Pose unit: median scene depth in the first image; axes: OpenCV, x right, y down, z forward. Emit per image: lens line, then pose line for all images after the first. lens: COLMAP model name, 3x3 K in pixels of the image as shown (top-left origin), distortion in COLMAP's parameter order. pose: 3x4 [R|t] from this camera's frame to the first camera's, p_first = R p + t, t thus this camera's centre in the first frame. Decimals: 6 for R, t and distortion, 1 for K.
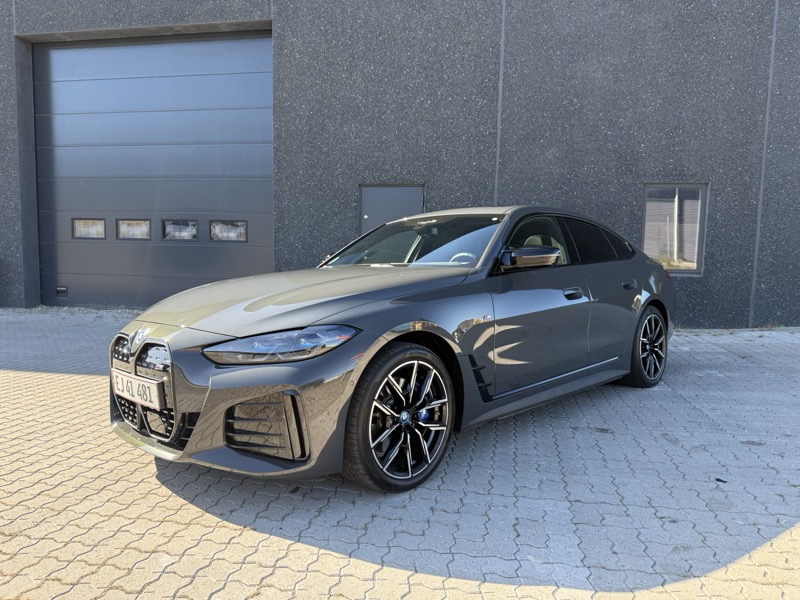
lens RADIAL K [[559.7, 0, 402.8], [0, 559.7, 303.2], [0, 0, 1]] dist [0.006033, -0.012357]
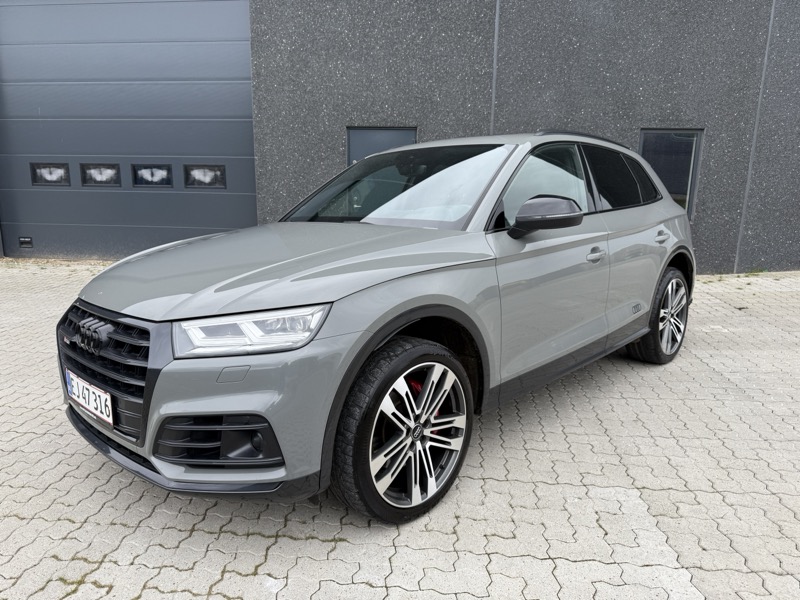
lens RADIAL K [[559.7, 0, 402.4], [0, 559.7, 302.0], [0, 0, 1]] dist [0.006033, -0.012357]
pose [[0.997175, -0.021107, 0.072089, -0.062526], [0.011999, 0.992146, 0.124508, -0.037328], [-0.074151, -0.123291, 0.989596, 0.017304]]
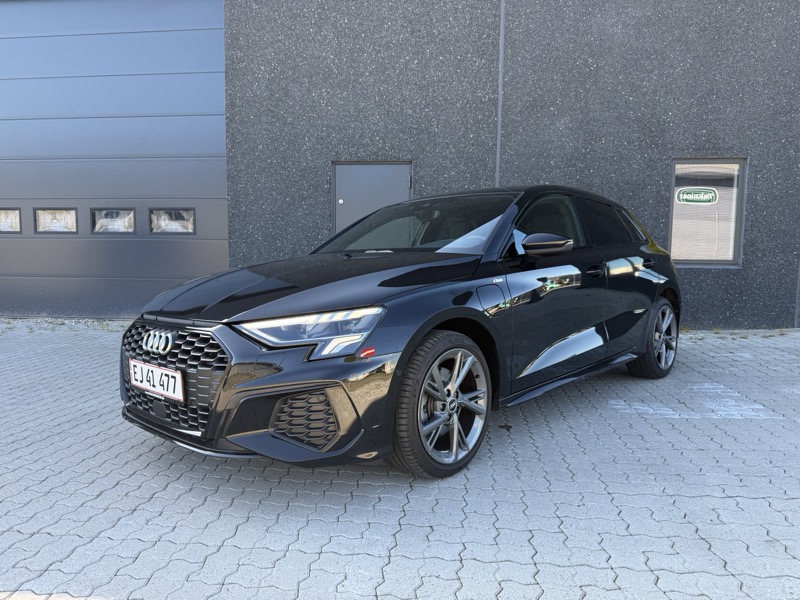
lens RADIAL K [[559.7, 0, 406.0], [0, 559.7, 303.4], [0, 0, 1]] dist [0.006033, -0.012357]
pose [[0.997693, -0.015489, 0.066102, -0.028612], [0.015766, 0.999869, -0.003676, 0.001359], [-0.066036, 0.004709, 0.997806, 0.177081]]
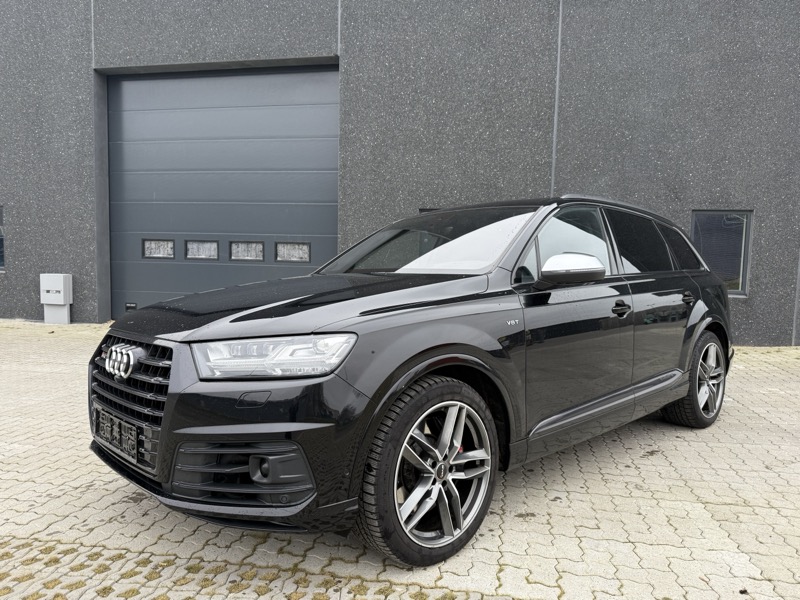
lens RADIAL K [[559.7, 0, 402.5], [0, 559.7, 304.9], [0, 0, 1]] dist [0.006033, -0.012357]
pose [[0.999940, 0.002251, -0.010758, -0.105372], [-0.002382, 0.999923, -0.012190, -0.018087], [0.010729, 0.012215, 0.999868, -0.069333]]
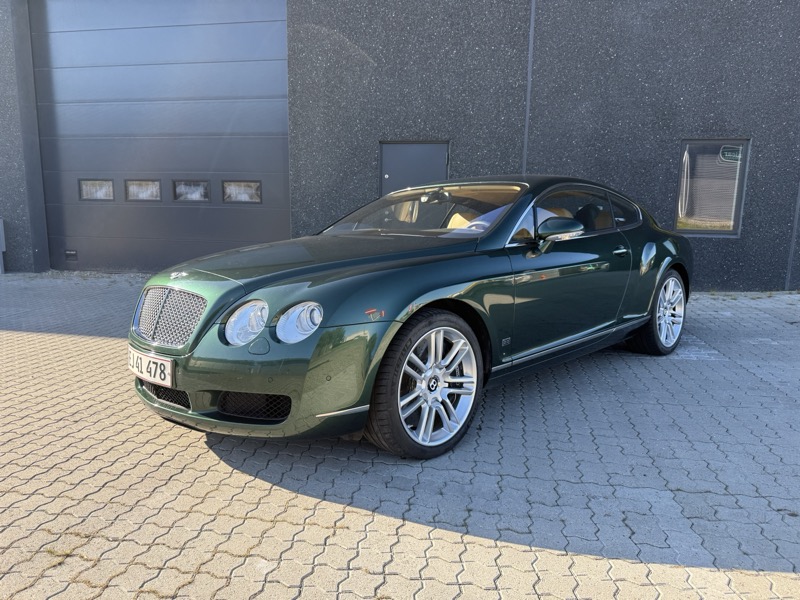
lens RADIAL K [[559.7, 0, 399.9], [0, 559.7, 305.2], [0, 0, 1]] dist [0.006033, -0.012357]
pose [[0.999987, -0.005102, 0.000136, -0.048206], [0.005076, 0.996895, 0.078577, -0.009734], [-0.000536, -0.078575, 0.996908, 0.028295]]
